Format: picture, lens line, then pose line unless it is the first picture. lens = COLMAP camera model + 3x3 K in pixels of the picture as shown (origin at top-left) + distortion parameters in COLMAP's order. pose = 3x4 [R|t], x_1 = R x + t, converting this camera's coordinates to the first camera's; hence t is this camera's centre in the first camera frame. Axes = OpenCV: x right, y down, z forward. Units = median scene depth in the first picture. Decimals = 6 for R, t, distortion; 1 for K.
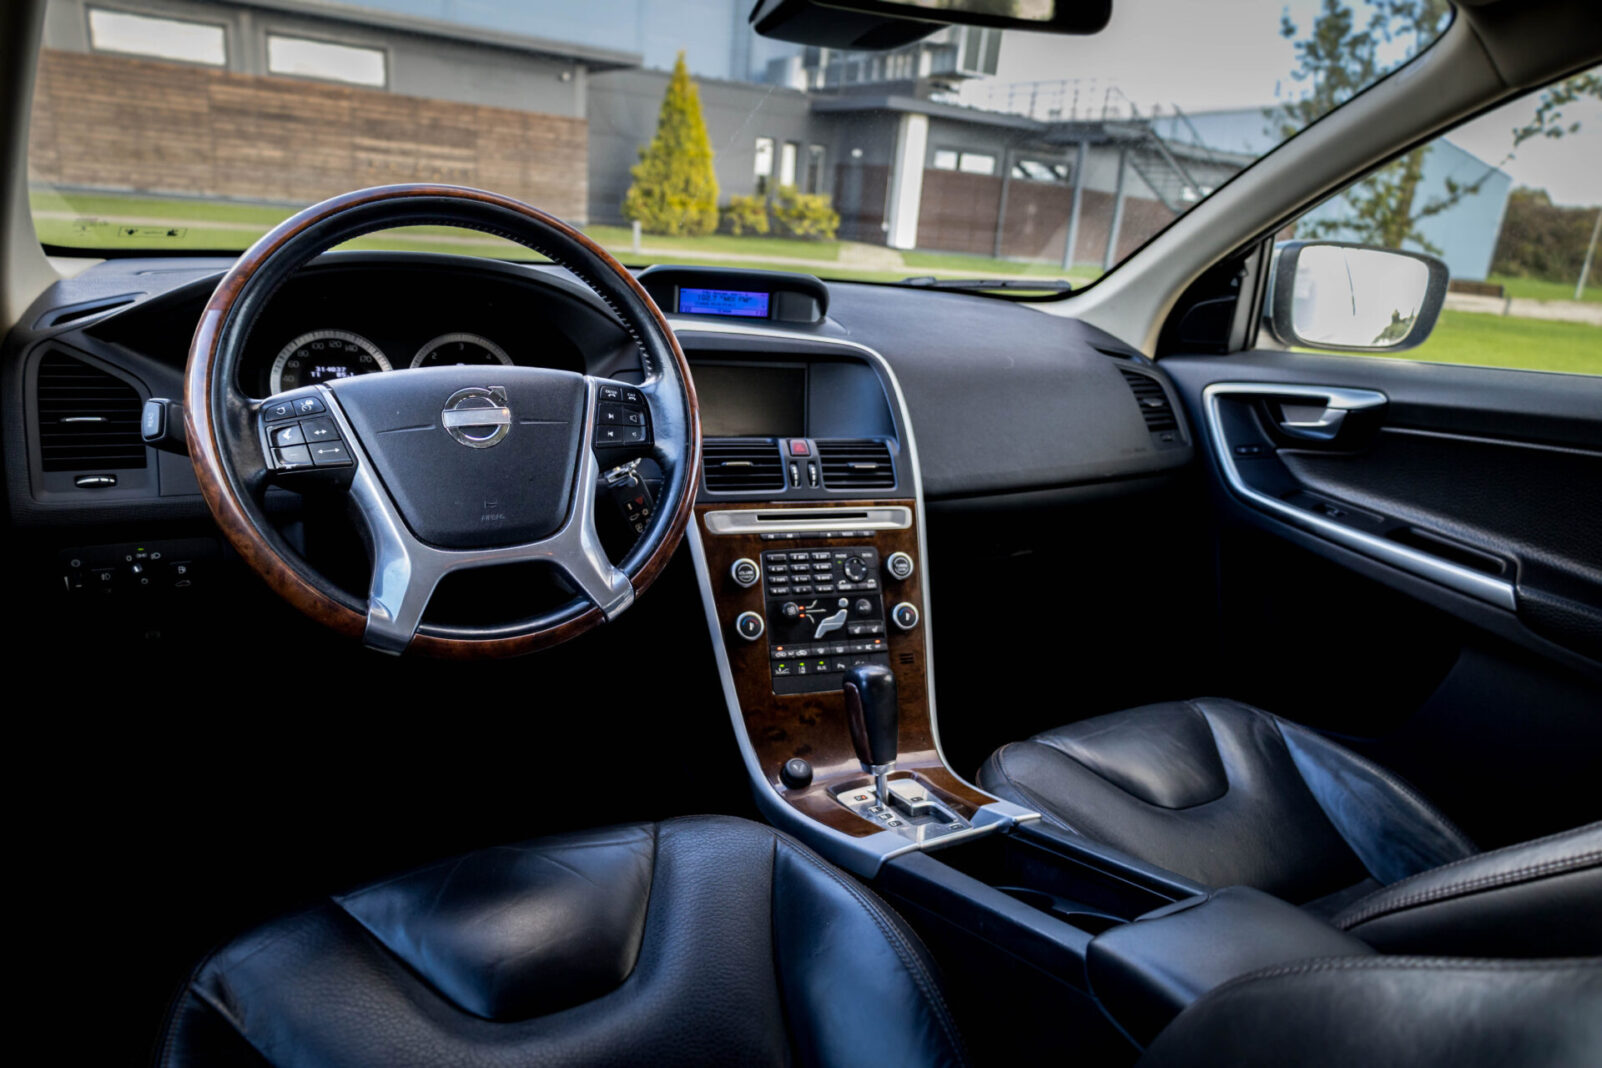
lens RADIAL K [[1148.2, 0, 801.0], [0, 1148.2, 534.0], [0, 0, 1]] dist [-0.002358, -0.000396]
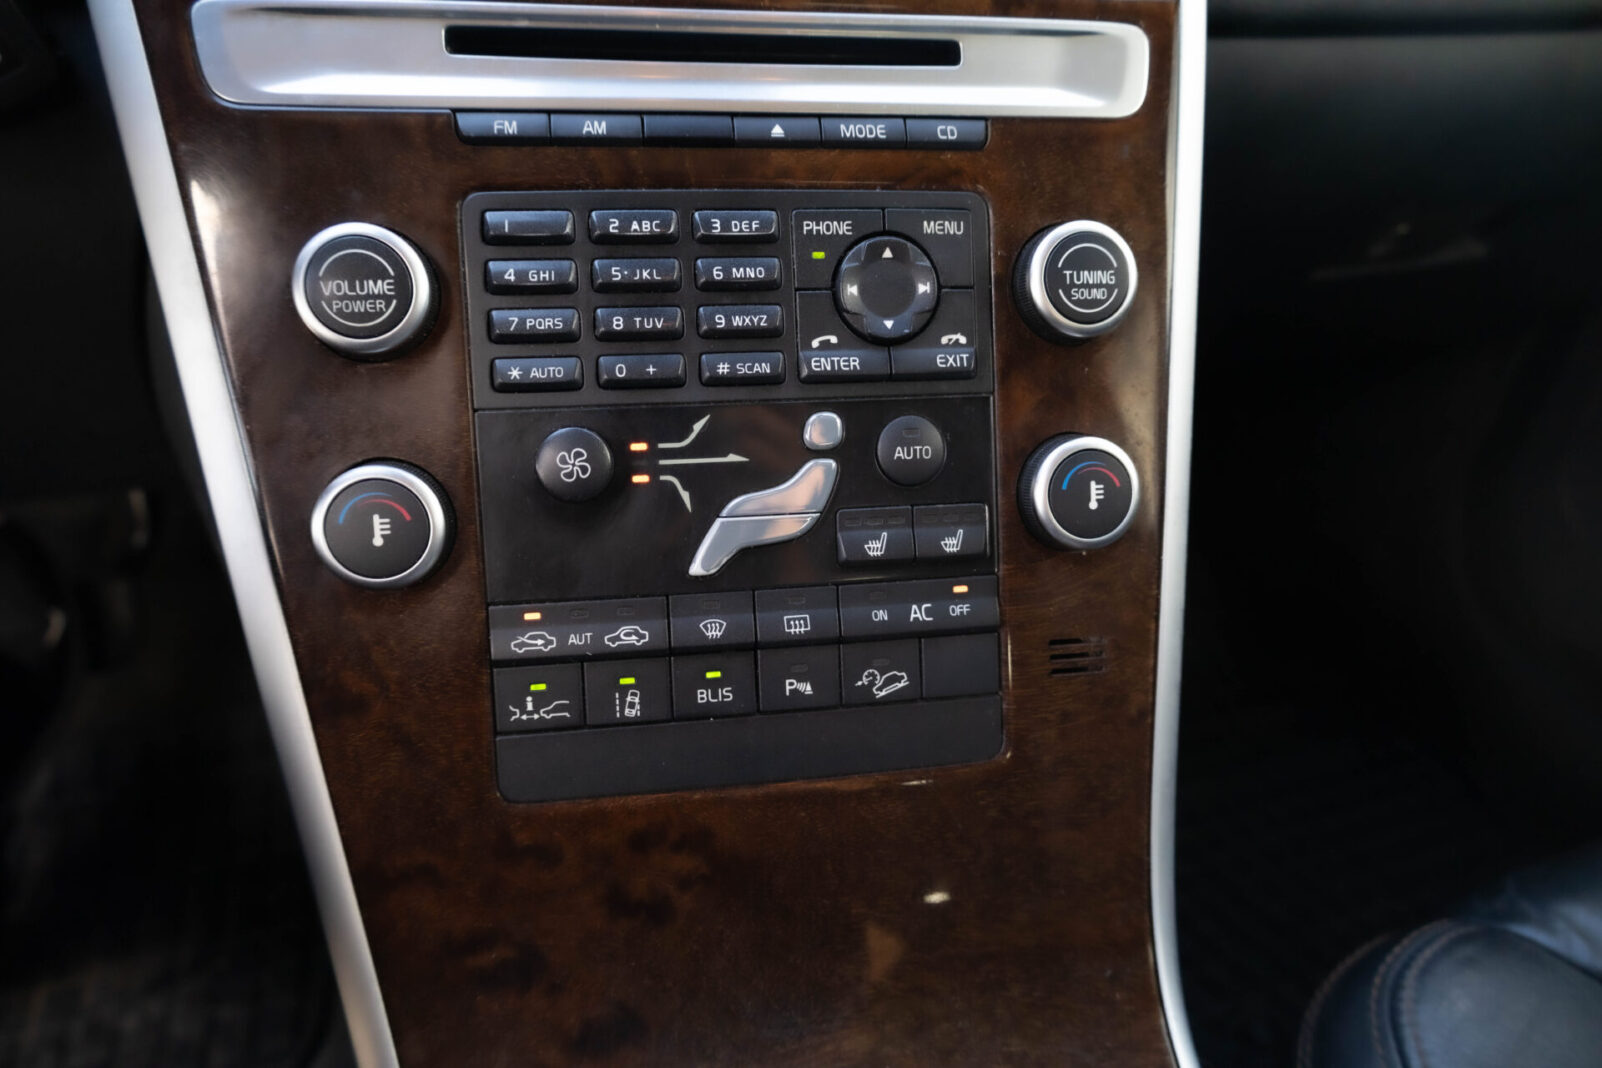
lens RADIAL K [[1148.2, 0, 801.0], [0, 1148.2, 534.0], [0, 0, 1]] dist [-0.002358, -0.000396]
pose [[0.984672, 0.068374, -0.160457, 0.072046], [-0.025619, 0.966679, 0.254706, 0.020204], [0.172525, -0.246691, 0.953613, 0.765601]]
